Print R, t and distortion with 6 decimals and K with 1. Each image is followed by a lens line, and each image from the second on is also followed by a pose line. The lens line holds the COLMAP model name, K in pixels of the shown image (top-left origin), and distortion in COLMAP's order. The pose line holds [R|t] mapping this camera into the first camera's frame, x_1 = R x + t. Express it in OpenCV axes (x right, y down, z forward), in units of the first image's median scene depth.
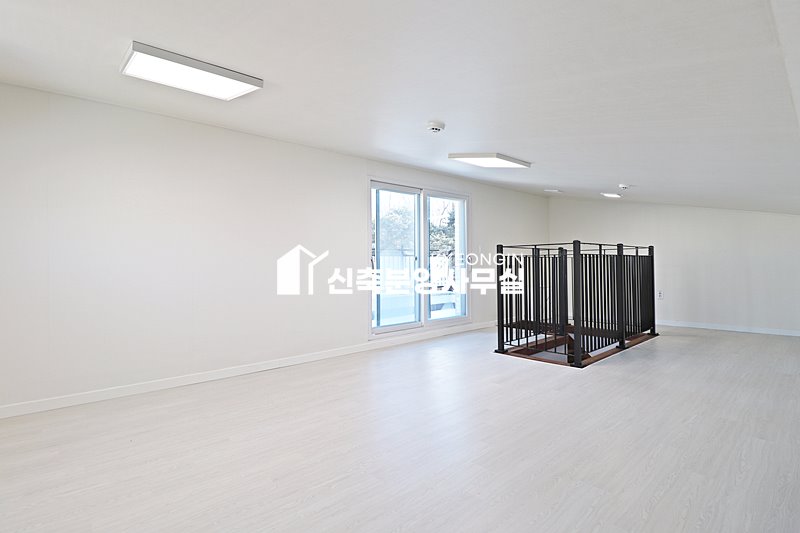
lens RADIAL K [[371.9, 0, 398.4], [0, 371.9, 258.0], [0, 0, 1]] dist [-0.001351, -0.012355]
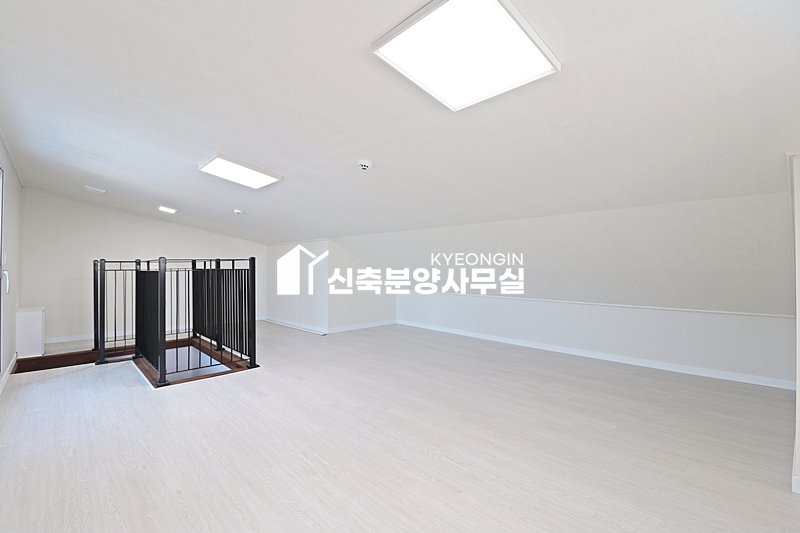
lens RADIAL K [[371.9, 0, 398.4], [0, 371.9, 258.0], [0, 0, 1]] dist [-0.001351, -0.012355]
pose [[-0.029876, 0.031187, 0.999067, -0.581887], [0.002831, 0.999512, -0.031116, -0.005479], [-0.999550, 0.001898, -0.029950, 0.511054]]
